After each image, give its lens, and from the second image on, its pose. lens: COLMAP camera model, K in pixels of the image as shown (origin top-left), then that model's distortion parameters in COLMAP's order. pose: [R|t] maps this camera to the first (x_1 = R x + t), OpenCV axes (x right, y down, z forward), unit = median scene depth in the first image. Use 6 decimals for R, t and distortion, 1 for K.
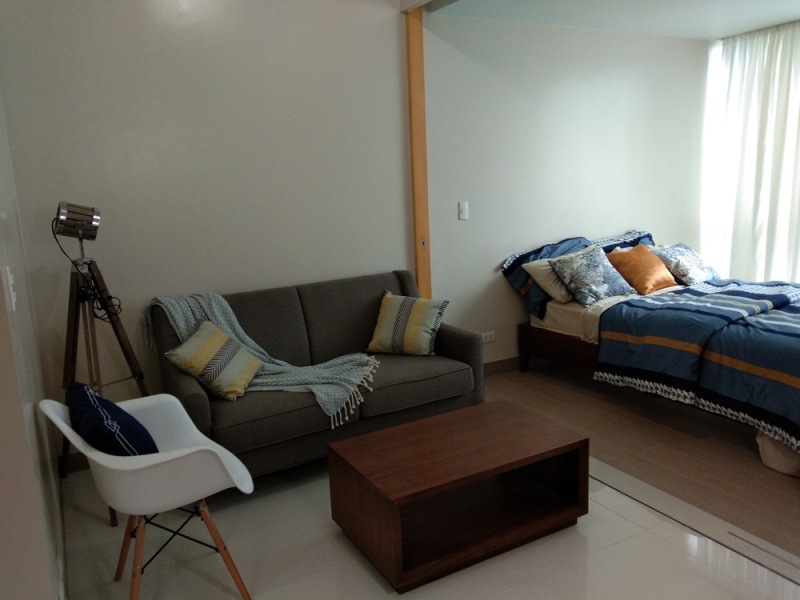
lens RADIAL K [[640.3, 0, 399.1], [0, 640.3, 298.6], [0, 0, 1]] dist [0.090445, -0.197081]
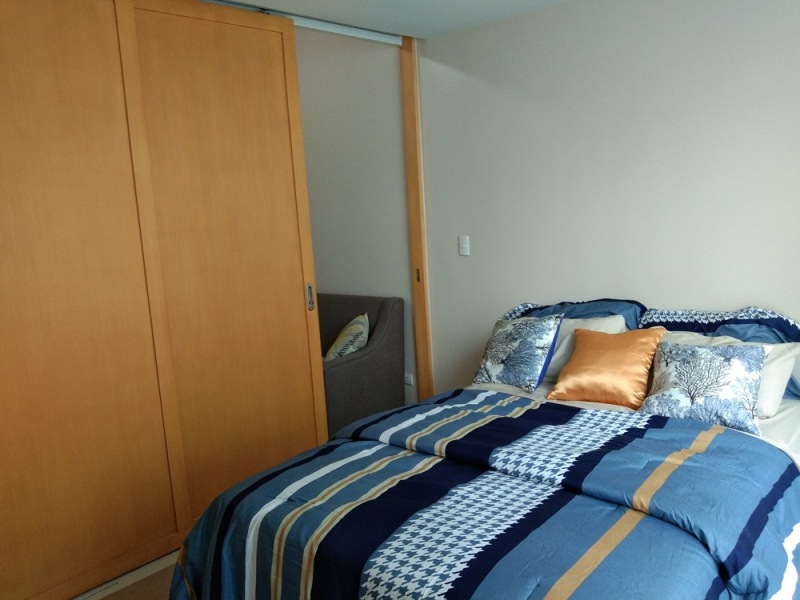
lens RADIAL K [[640.3, 0, 399.1], [0, 640.3, 298.6], [0, 0, 1]] dist [0.090445, -0.197081]
pose [[0.322514, 0.170238, -0.931130, 1.077318], [-0.135060, 0.981906, 0.132741, -0.200599], [0.936880, 0.082947, 0.339671, 0.721590]]
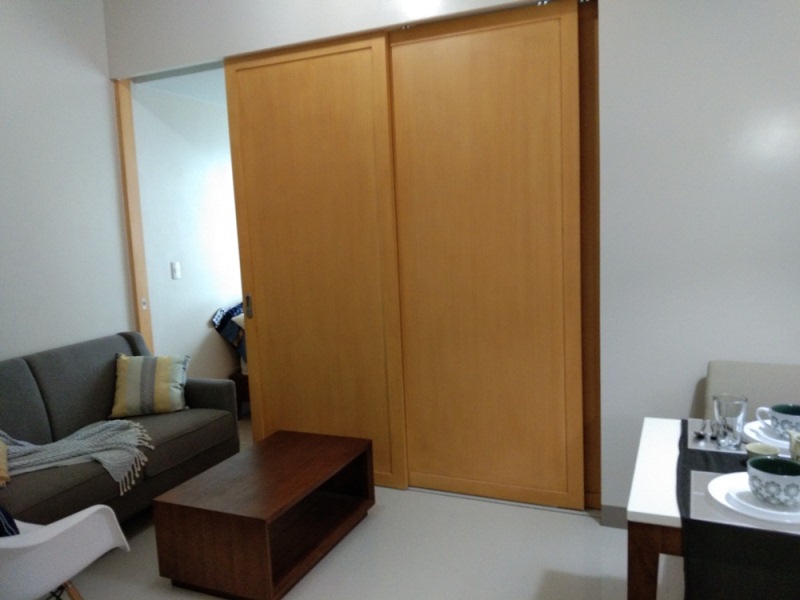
lens RADIAL K [[634.8, 0, 396.8], [0, 634.8, 300.0], [0, 0, 1]] dist [0.072085, -0.161895]
pose [[0.800313, -0.061043, 0.596466, -0.270376], [0.122950, 0.990372, -0.063613, 0.022392], [-0.586840, 0.124246, 0.800113, -0.028044]]
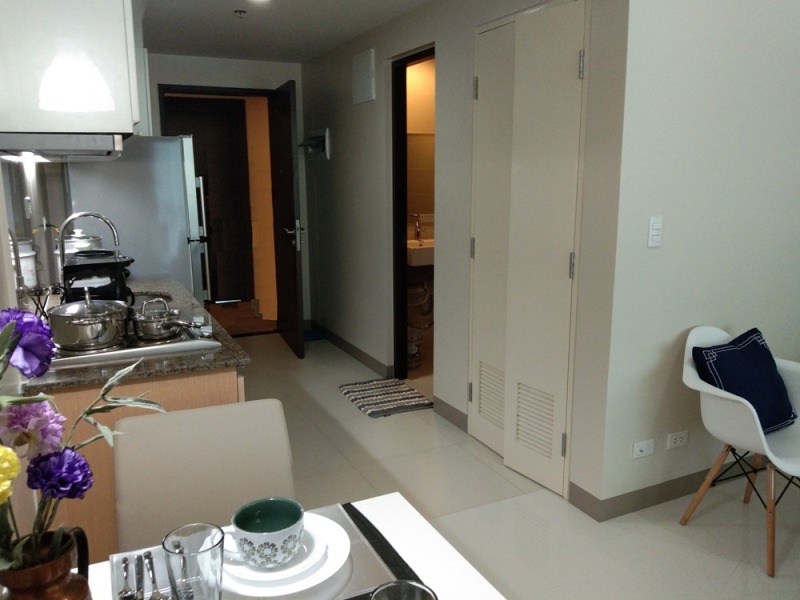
lens RADIAL K [[651.6, 0, 396.7], [0, 651.6, 296.4], [0, 0, 1]] dist [0.005033, -0.046476]
pose [[-0.056484, 0.232119, -0.971046, 0.436020], [-0.182879, 0.953738, 0.238619, -0.057323], [0.981511, 0.191062, -0.011421, 0.209568]]
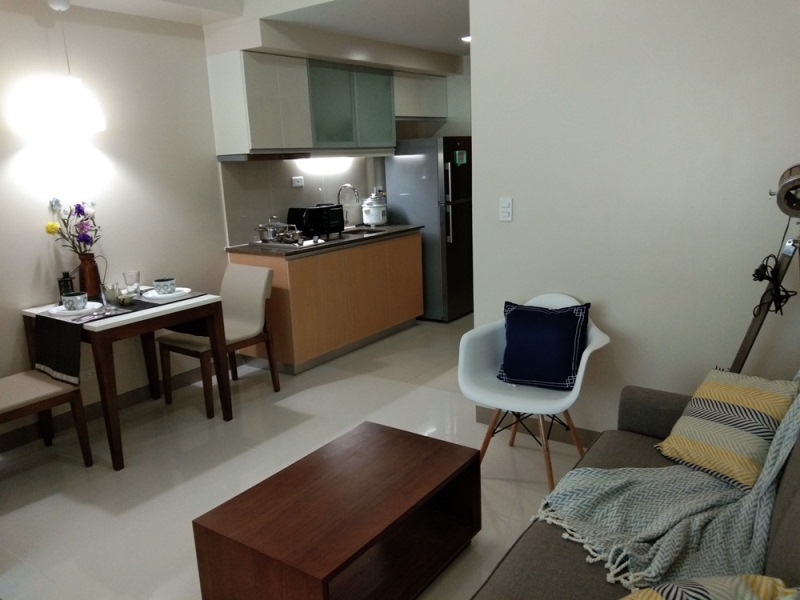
lens RADIAL K [[637.4, 0, 396.2], [0, 637.4, 299.0], [0, 0, 1]] dist [0.058821, -0.154274]
pose [[-0.899840, 0.175303, -0.399446, 0.230760], [0.000822, 0.916377, 0.400316, -0.246132], [0.436219, 0.359892, -0.824736, 1.171135]]
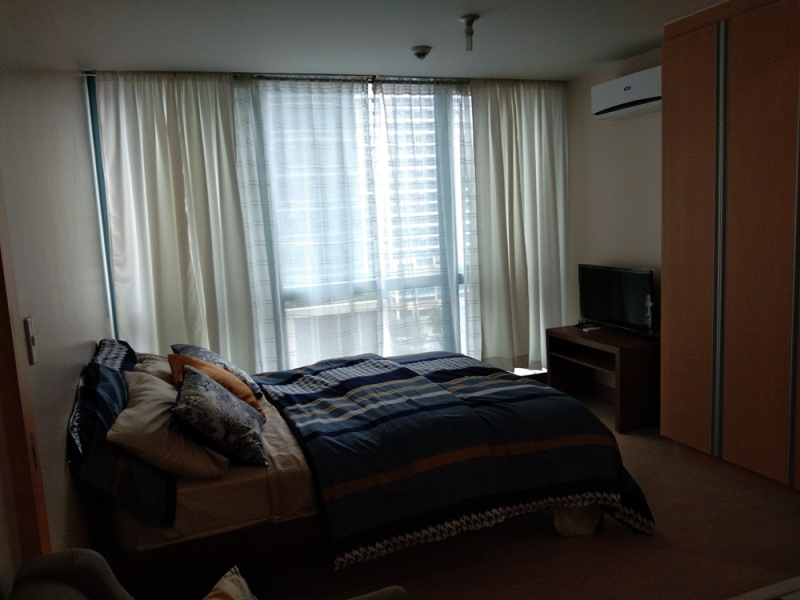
lens RADIAL K [[637.4, 0, 396.2], [0, 637.4, 299.0], [0, 0, 1]] dist [0.058821, -0.154274]
pose [[0.147452, -0.091365, 0.984840, -0.277707], [0.235739, 0.970275, 0.054719, -0.152799], [-0.960565, 0.224097, 0.164607, 0.847623]]
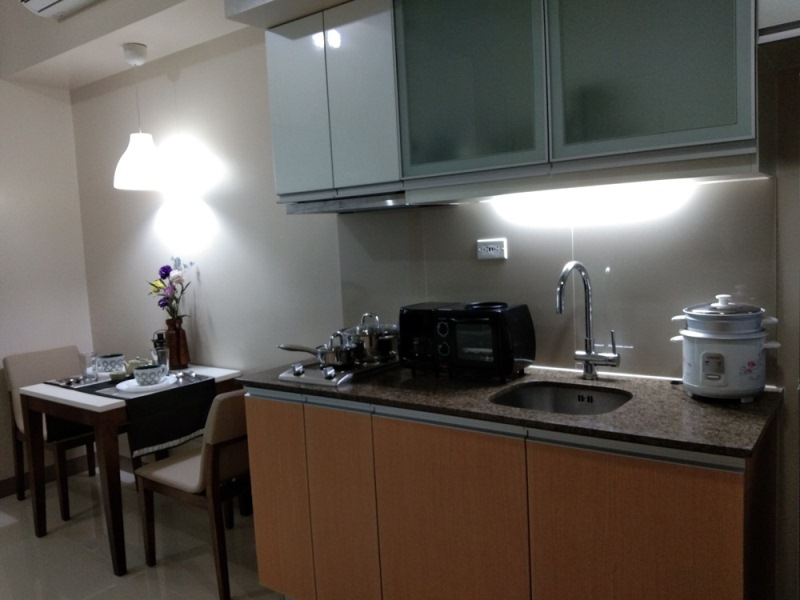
lens RADIAL K [[651.6, 0, 396.7], [0, 651.6, 296.4], [0, 0, 1]] dist [0.005033, -0.046476]
pose [[-0.413094, -0.018647, 0.910498, -0.730795], [0.244749, 0.960734, 0.130719, 0.015345], [-0.877184, 0.276843, -0.392310, 0.185777]]
